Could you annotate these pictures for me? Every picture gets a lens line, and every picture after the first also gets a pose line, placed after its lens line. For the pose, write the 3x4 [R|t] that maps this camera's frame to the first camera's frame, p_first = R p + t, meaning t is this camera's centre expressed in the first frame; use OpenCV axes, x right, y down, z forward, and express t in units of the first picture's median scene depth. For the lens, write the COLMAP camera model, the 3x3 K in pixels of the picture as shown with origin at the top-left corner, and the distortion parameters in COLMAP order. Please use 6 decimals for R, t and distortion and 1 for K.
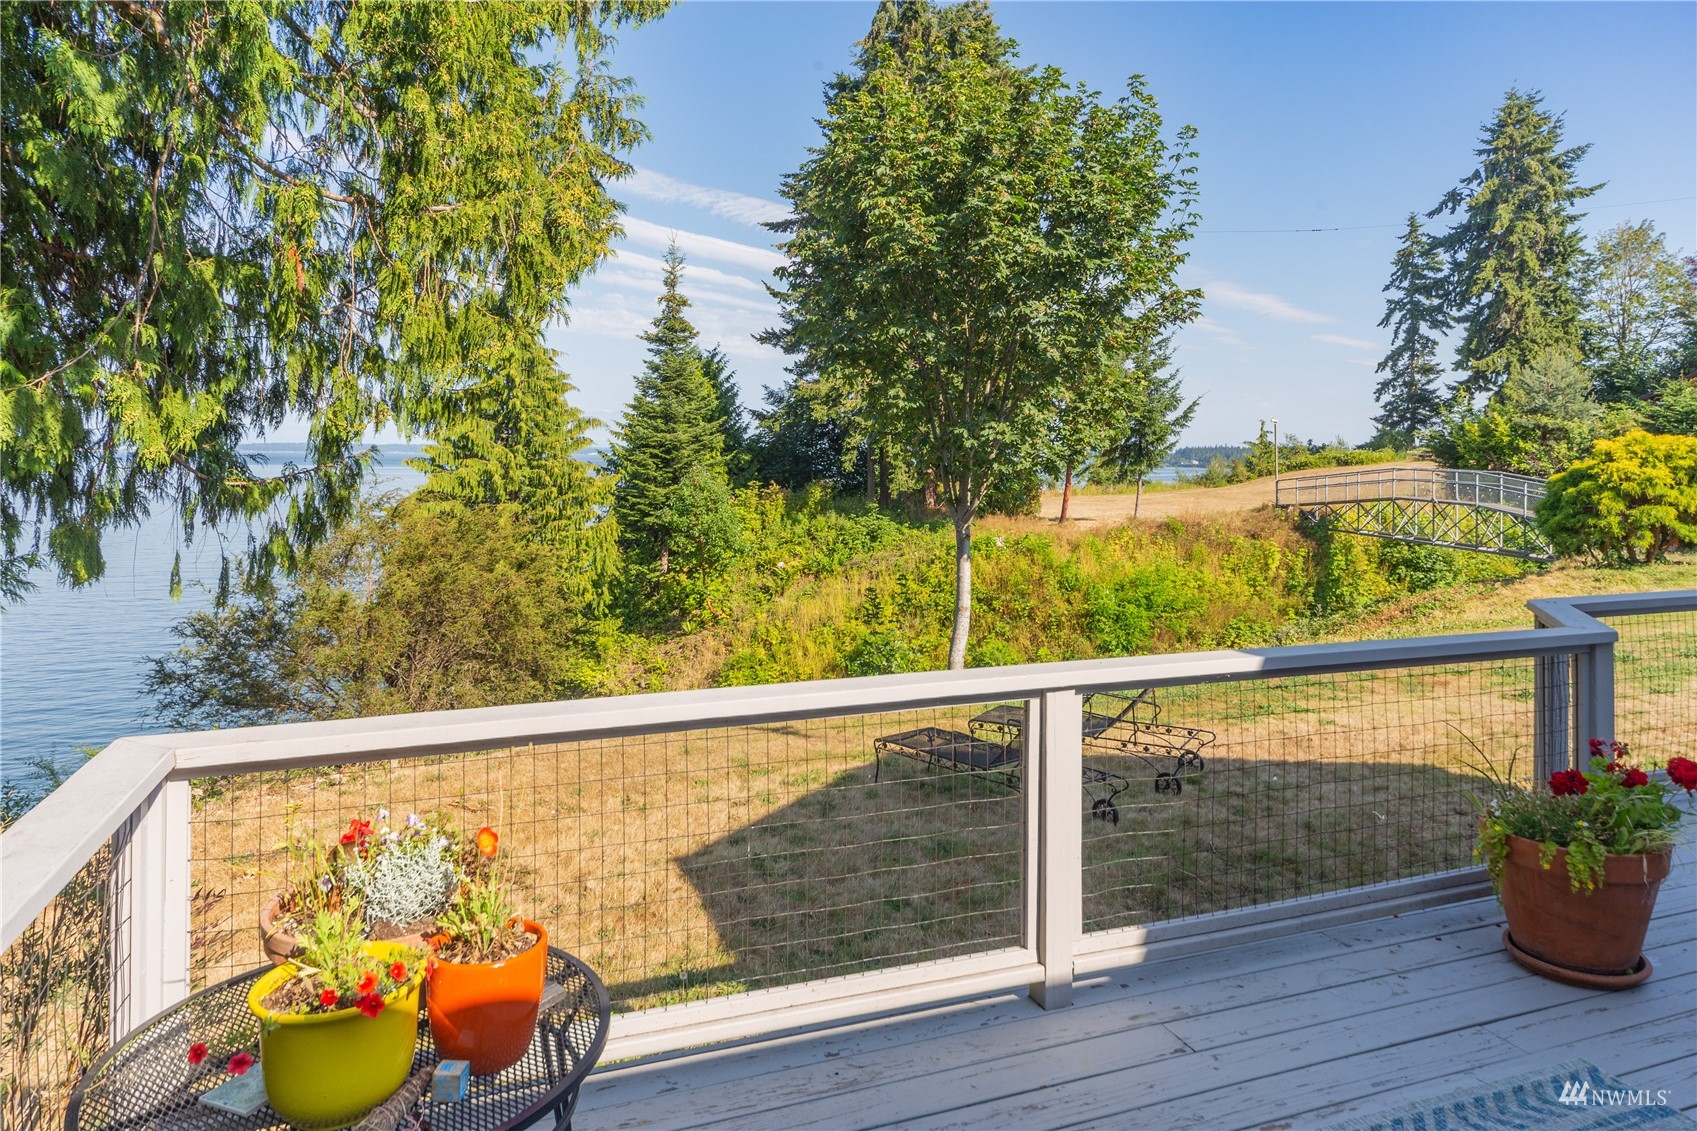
lens RADIAL K [[1078.8, 0, 841.1], [0, 1078.8, 443.4], [0, 0, 1]] dist [0.003727, -0.005280]
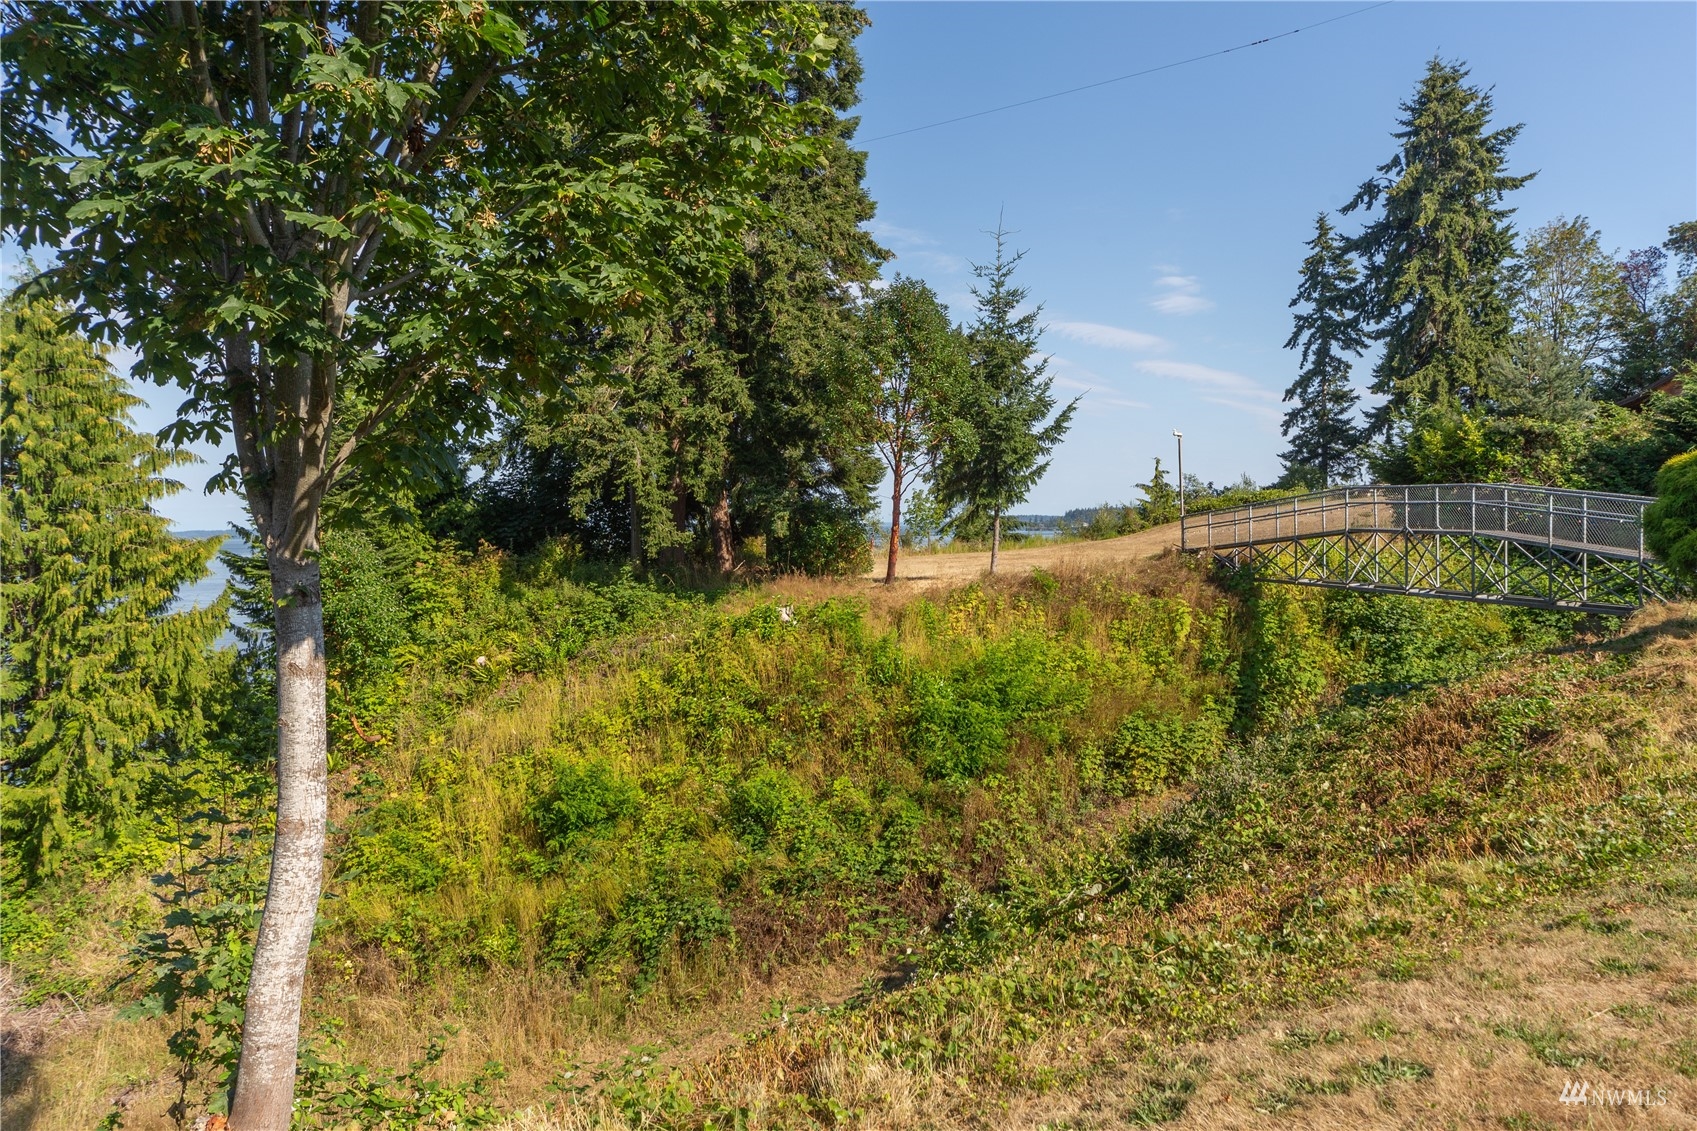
lens RADIAL K [[1180.8, 0, 848.5], [0, 1180.8, 566.8], [0, 0, 1]] dist [-0.005035, 0.004551]
pose [[0.992491, -0.033039, 0.117773, 0.046635], [0.027570, 0.998478, 0.047769, 0.013303], [-0.119172, -0.044164, 0.991891, 0.128931]]
